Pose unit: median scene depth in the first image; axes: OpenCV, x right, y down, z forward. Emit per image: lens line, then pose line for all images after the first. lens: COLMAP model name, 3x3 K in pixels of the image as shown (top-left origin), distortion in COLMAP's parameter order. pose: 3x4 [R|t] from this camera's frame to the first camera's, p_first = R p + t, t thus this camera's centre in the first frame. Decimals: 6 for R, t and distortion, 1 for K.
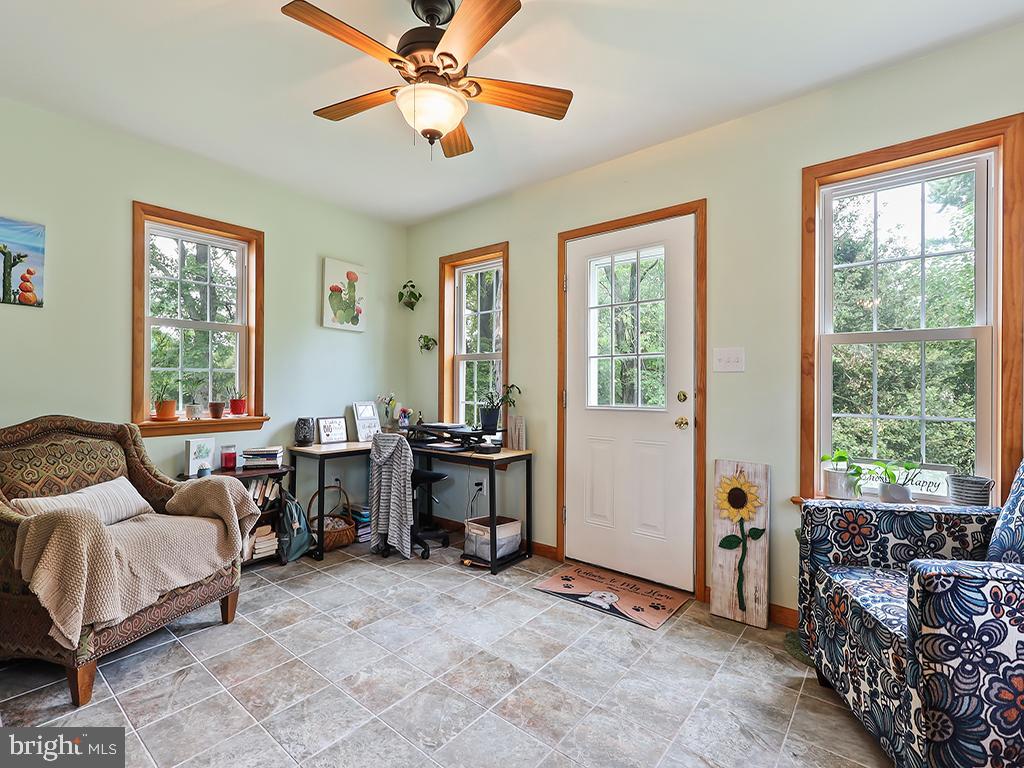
lens RADIAL K [[478.1, 0, 509.8], [0, 478.1, 380.2], [0, 0, 1]] dist [-0.000415, 0.002907]
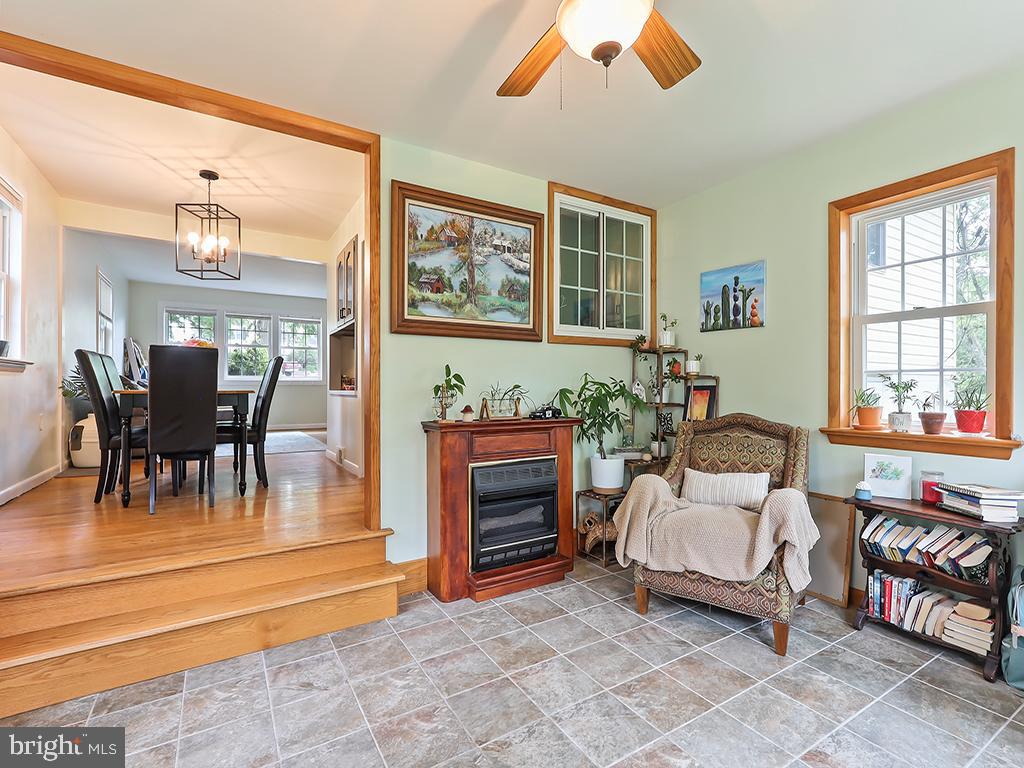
lens RADIAL K [[478.1, 0, 498.2], [0, 478.1, 384.0], [0, 0, 1]] dist [-0.000415, 0.002907]
pose [[-0.342366, -0.008547, -0.939528, 0.428295], [0.007060, 0.999907, -0.011668, 0.006200], [0.939540, -0.010628, -0.342274, 0.793366]]
